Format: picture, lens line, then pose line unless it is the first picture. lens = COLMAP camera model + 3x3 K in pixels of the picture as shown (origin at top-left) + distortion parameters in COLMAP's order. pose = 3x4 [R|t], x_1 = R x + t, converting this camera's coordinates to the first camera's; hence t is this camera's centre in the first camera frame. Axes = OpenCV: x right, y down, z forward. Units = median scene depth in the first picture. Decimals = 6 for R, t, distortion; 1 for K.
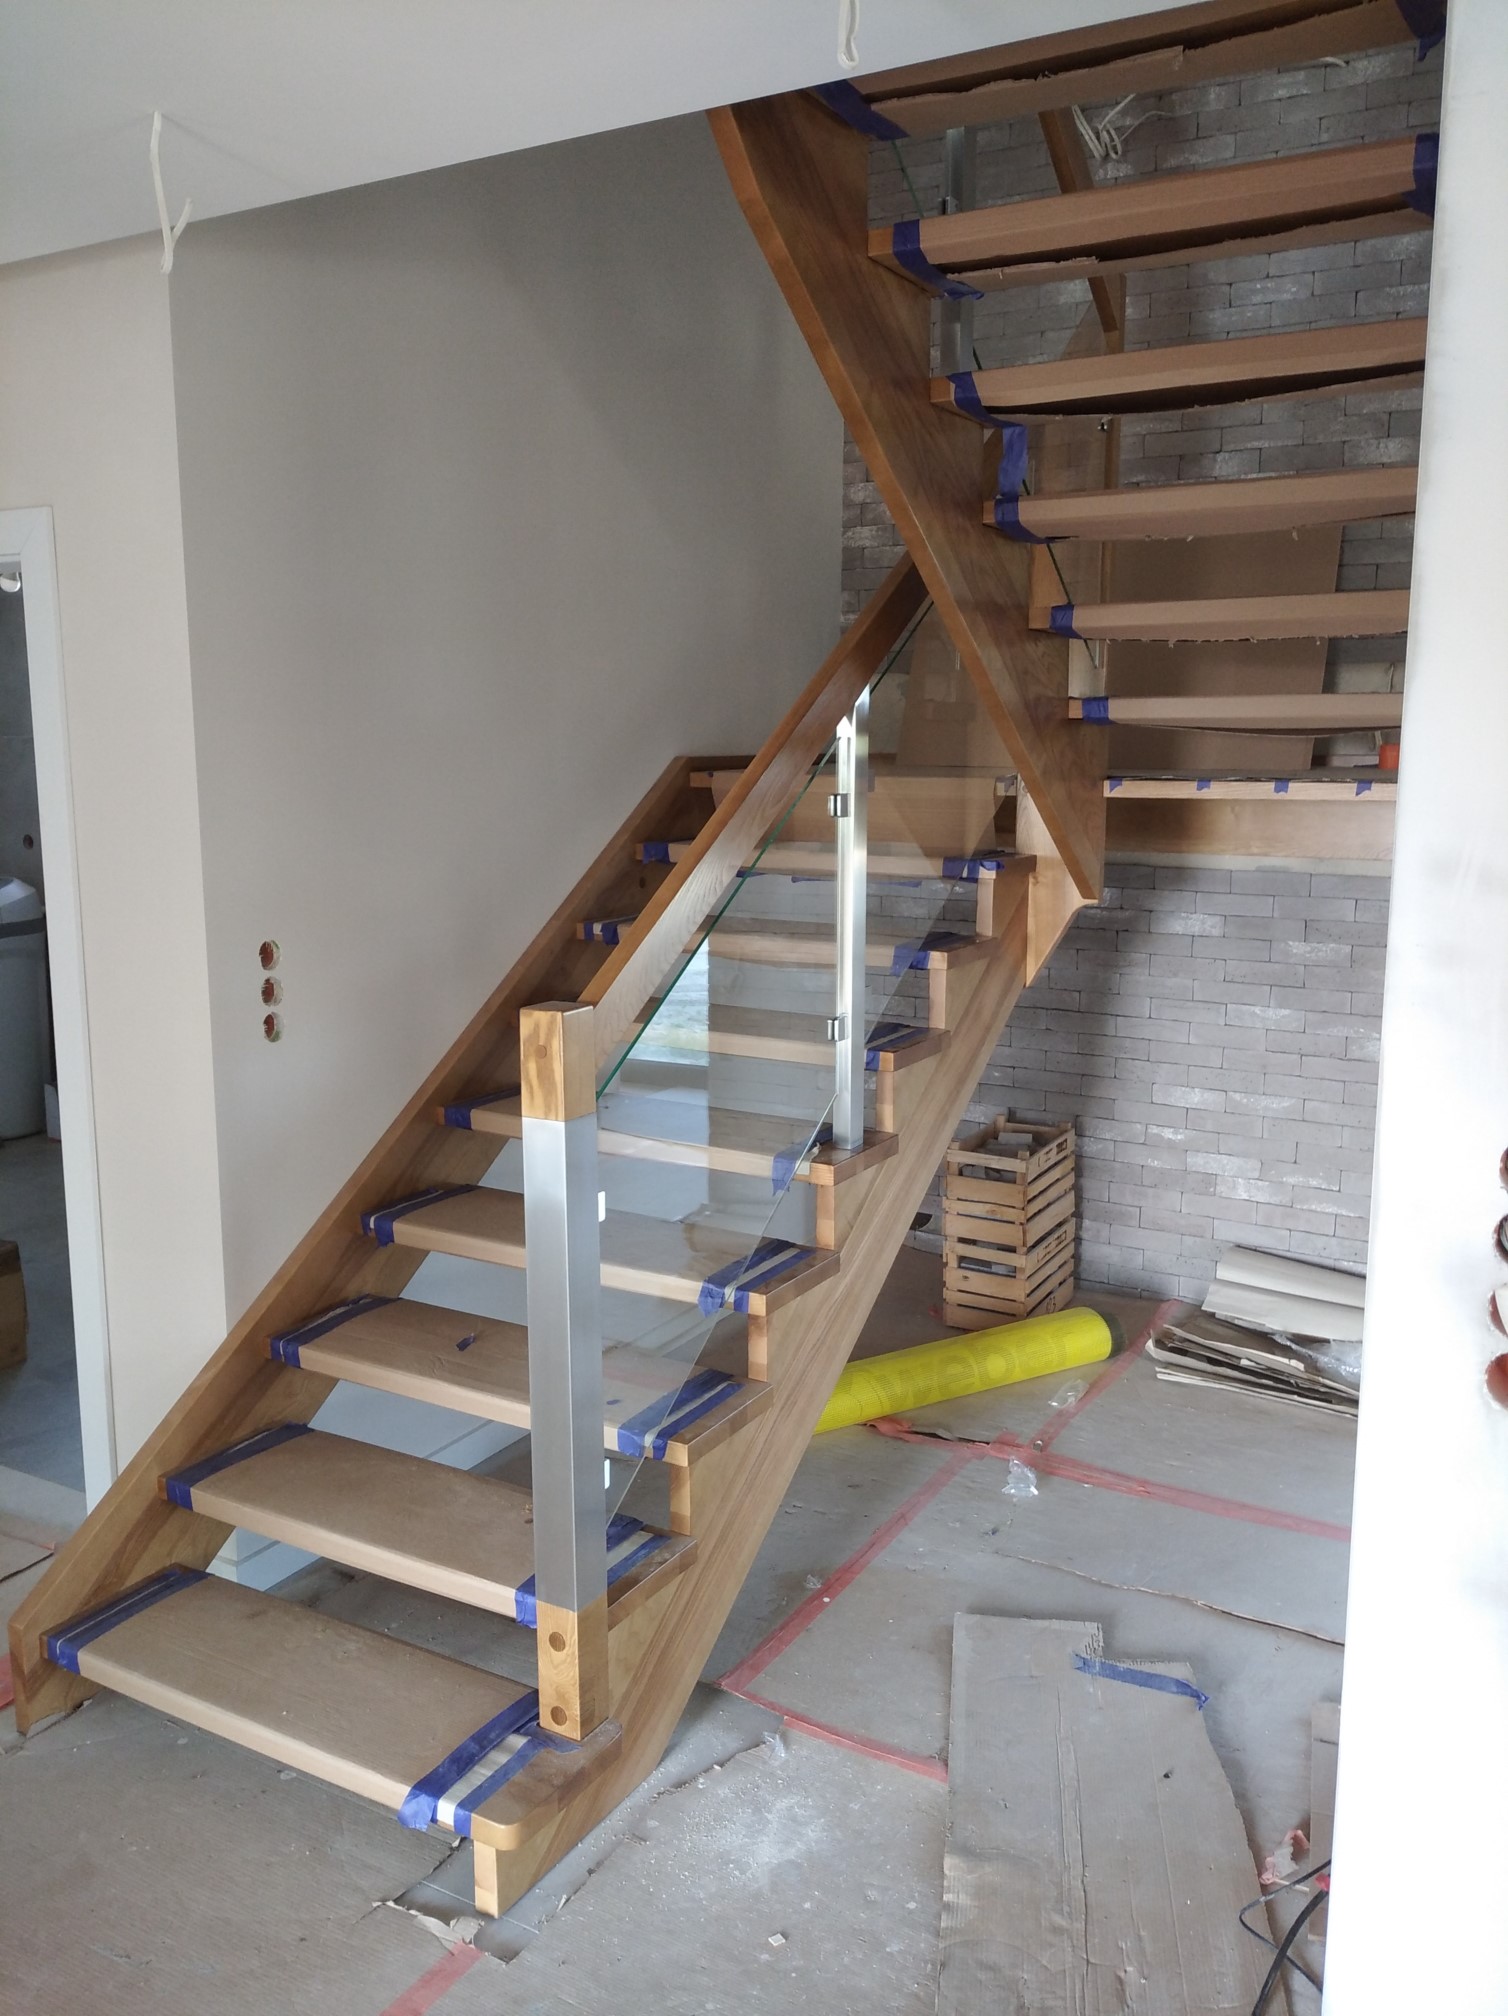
lens RADIAL K [[1667.7, 0, 727.8], [0, 1667.7, 1028.4], [0, 0, 1]] dist [0.044853, -0.073850]
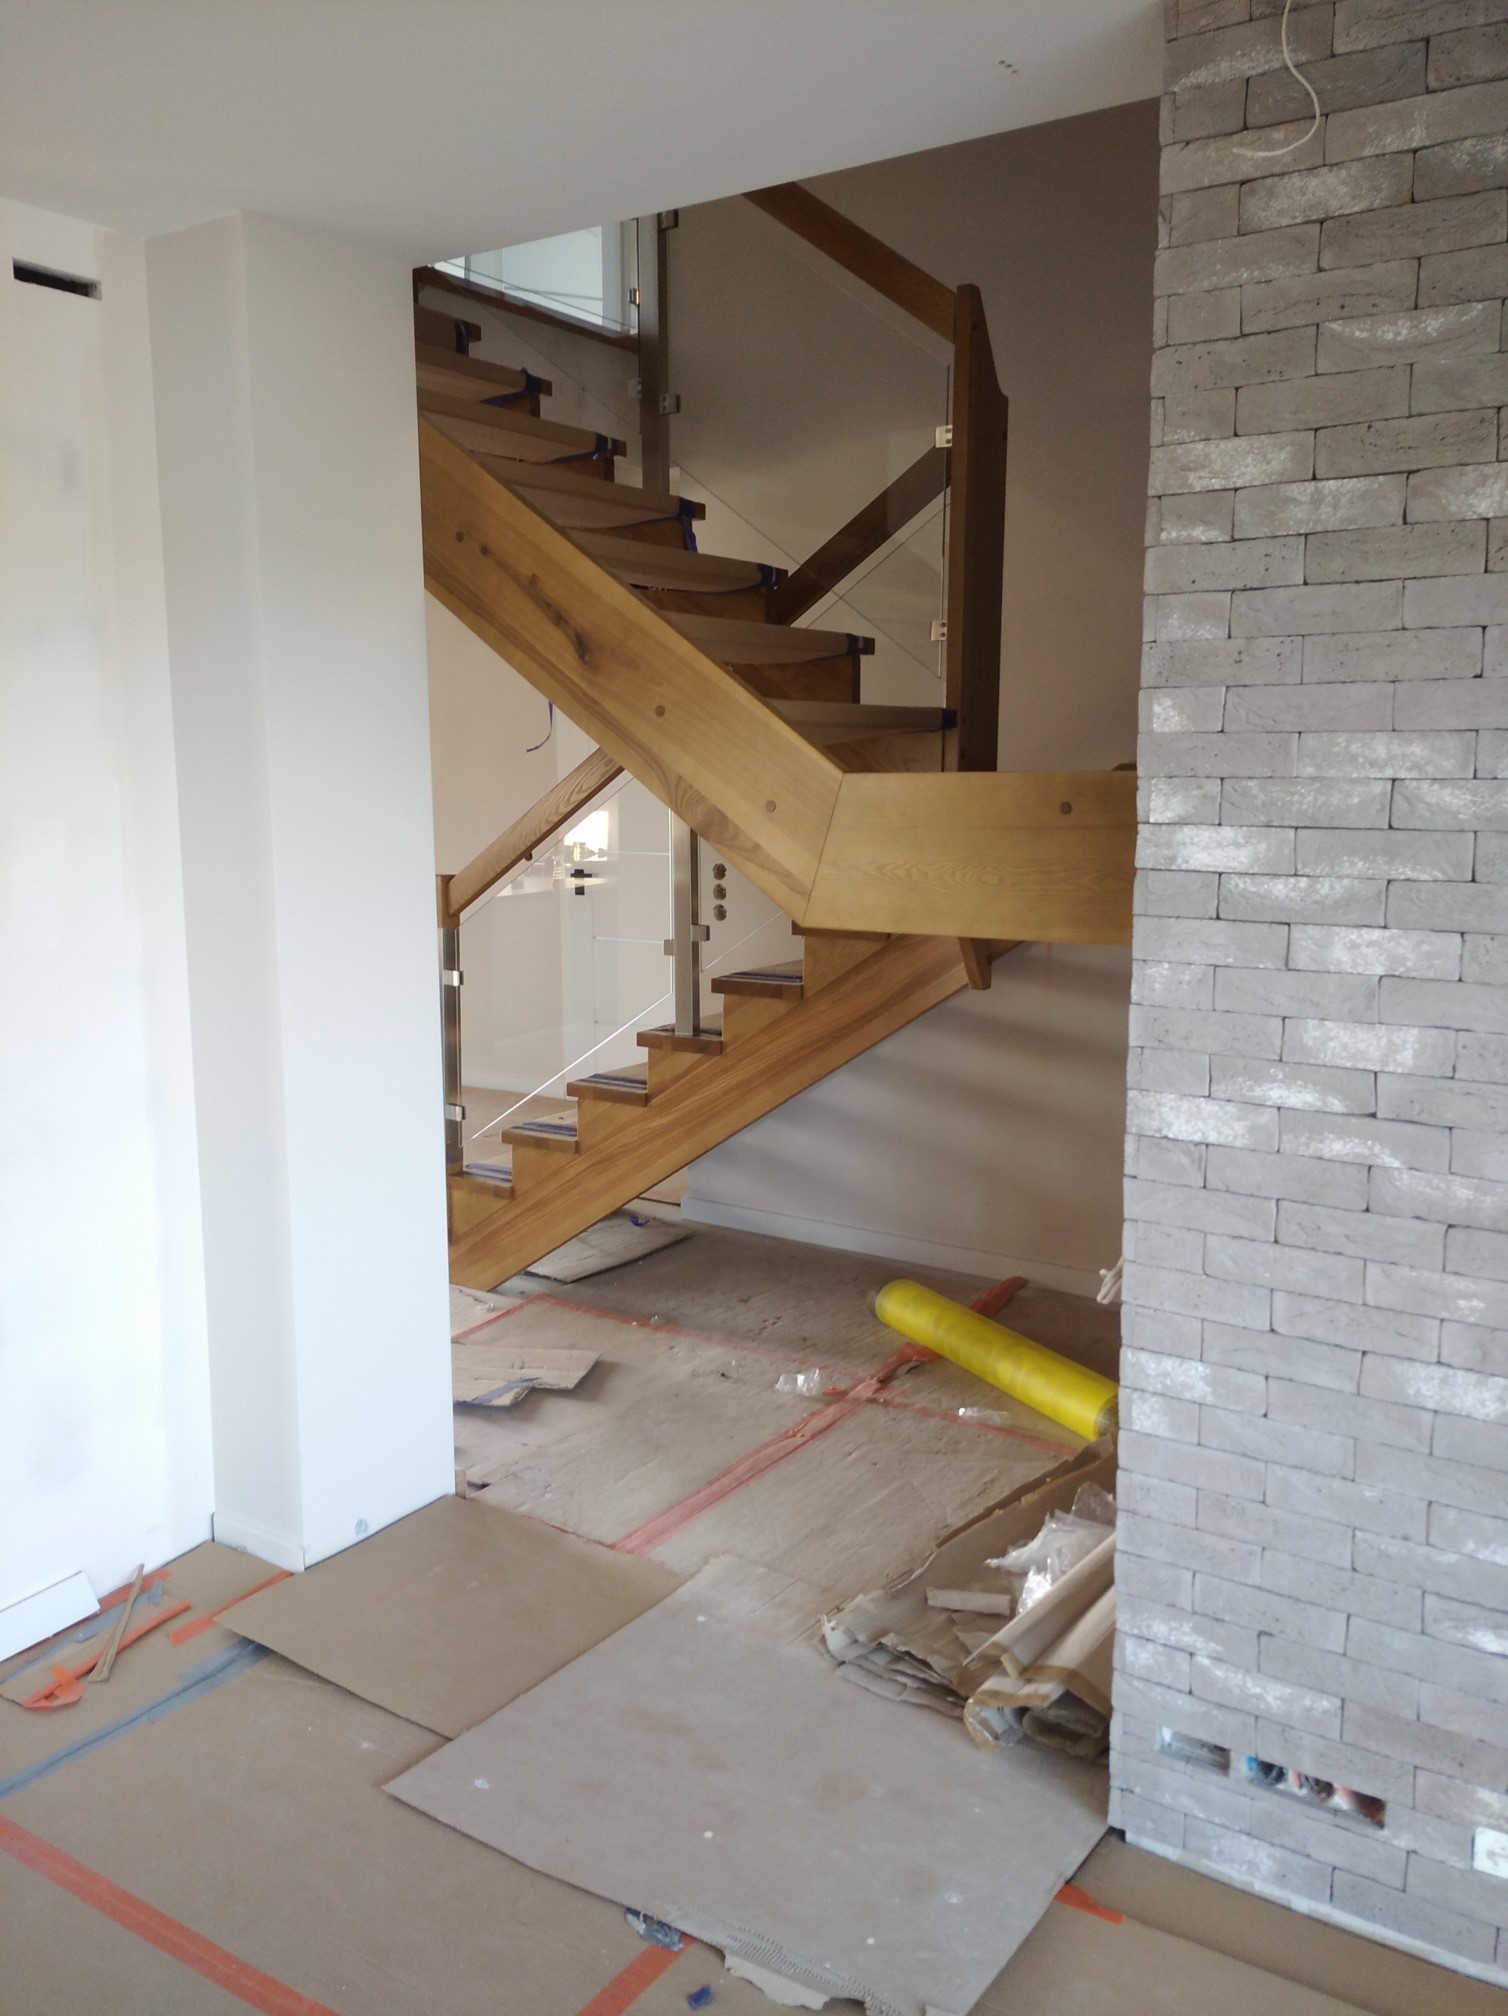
lens RADIAL K [[1667.7, 0, 744.2], [0, 1667.7, 1000.0], [0, 0, 1]] dist [0.044853, -0.073850]
pose [[-0.070785, 0.152533, -0.985760, 1.568379], [-0.175169, 0.970981, 0.162825, -0.214169], [0.981991, 0.184200, -0.042012, 1.162927]]
